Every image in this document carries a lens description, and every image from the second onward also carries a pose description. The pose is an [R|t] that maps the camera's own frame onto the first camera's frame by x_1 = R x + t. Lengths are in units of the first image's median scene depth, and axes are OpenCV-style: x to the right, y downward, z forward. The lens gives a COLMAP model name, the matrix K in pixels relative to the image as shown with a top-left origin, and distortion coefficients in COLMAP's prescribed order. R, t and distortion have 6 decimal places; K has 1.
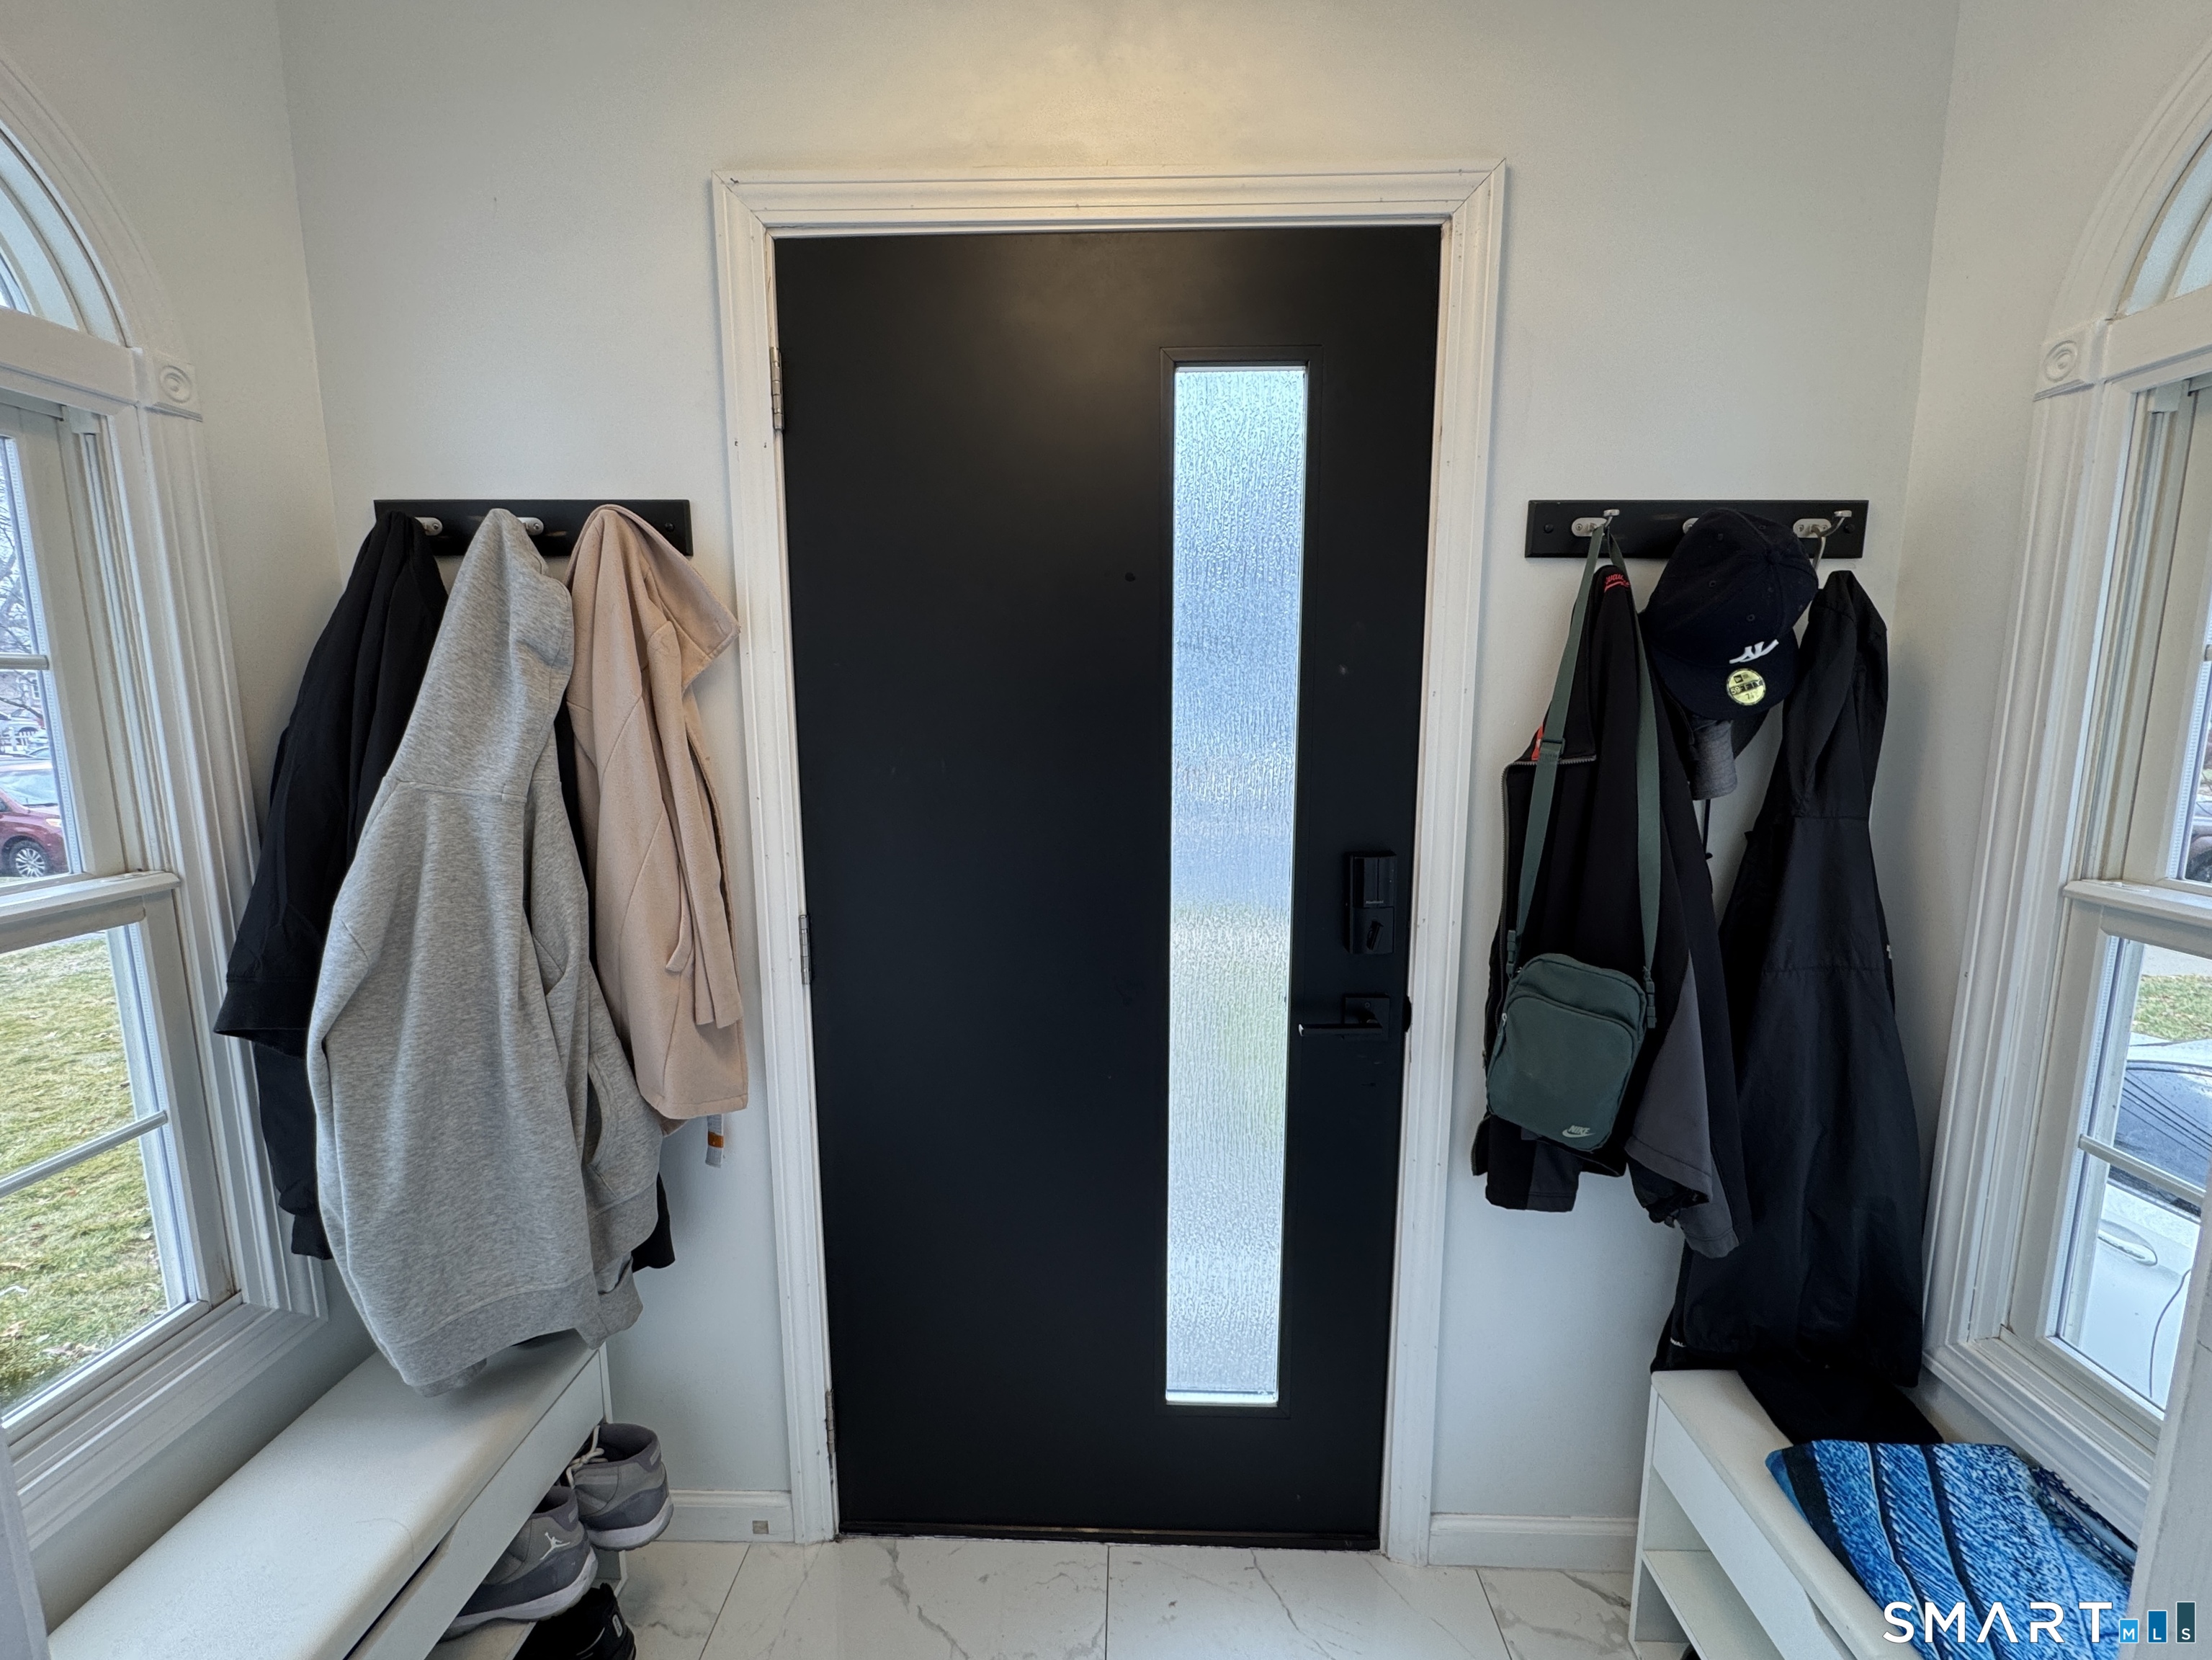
lens RADIAL K [[882.1, 0, 1106.2], [0, 882.1, 825.3], [0, 0, 1]] dist [-0.001084, 0.000030]
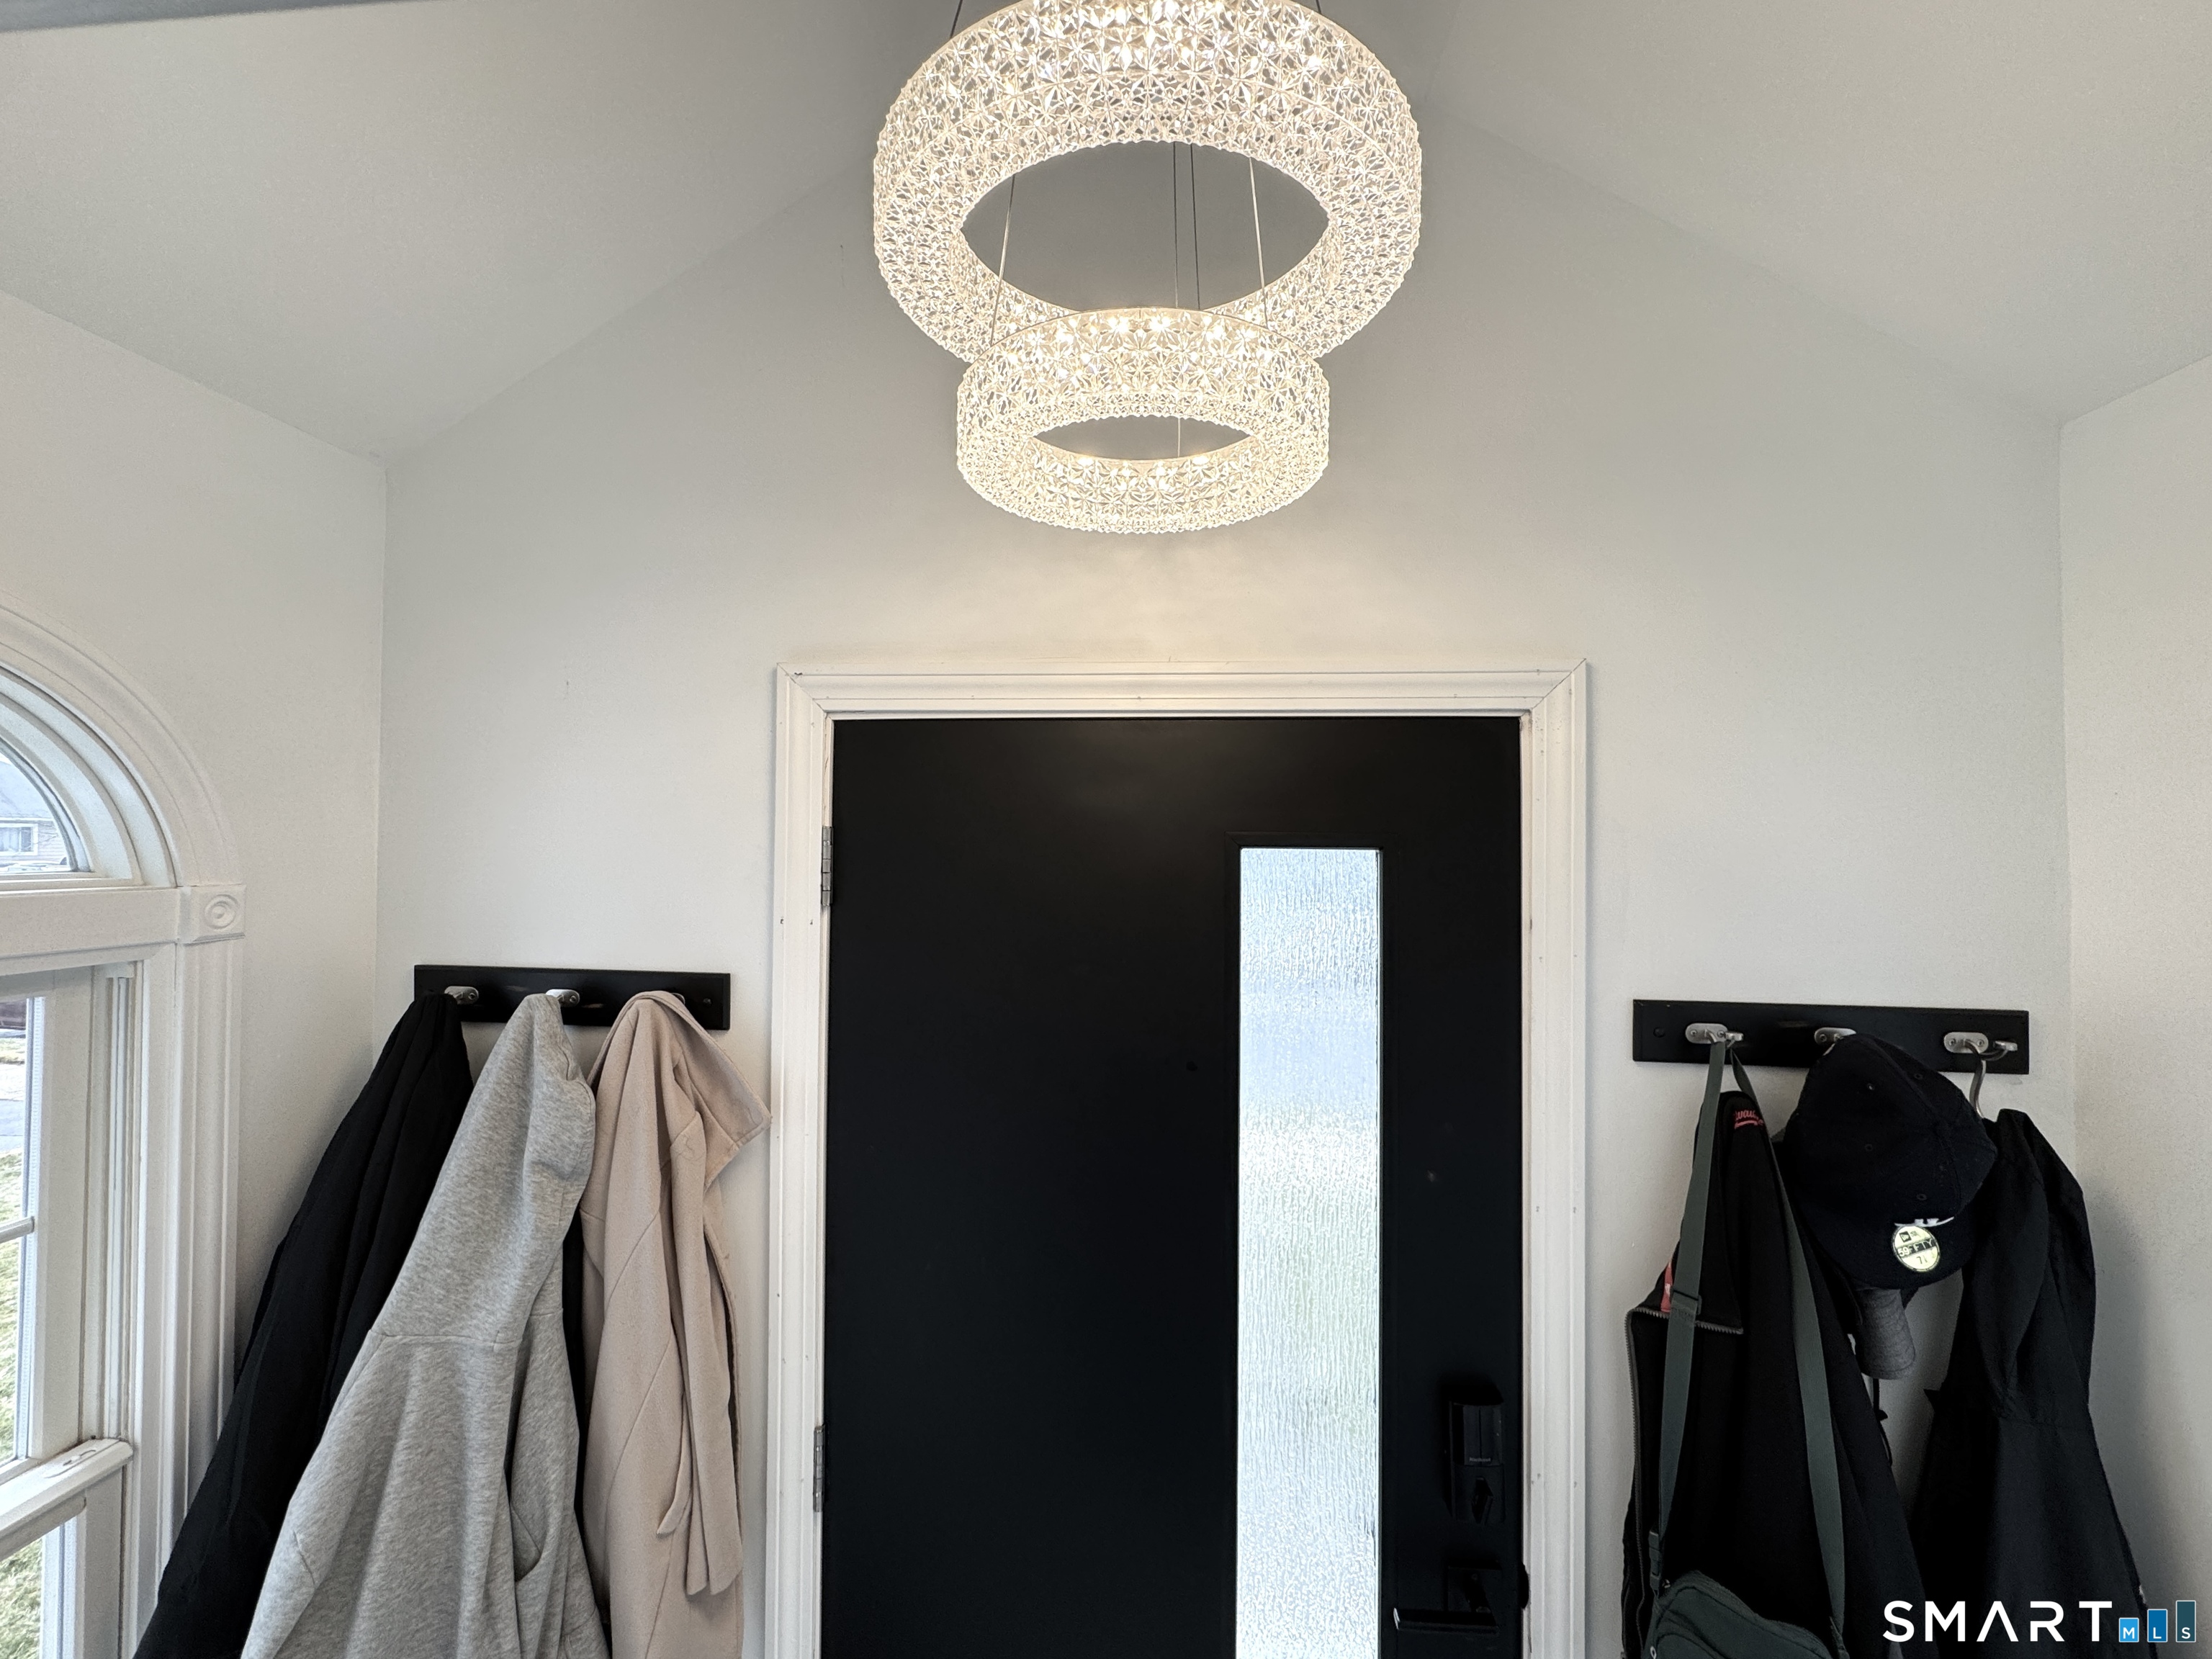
lens RADIAL K [[882.0, 0, 1108.7], [0, 882.0, 875.4], [0, 0, 1]] dist [-0.001084, 0.000030]
pose [[0.998797, 0.008653, -0.048266, -0.017826], [-0.016102, 0.987601, -0.156159, -0.352674], [0.046317, 0.156748, 0.986552, 0.060755]]
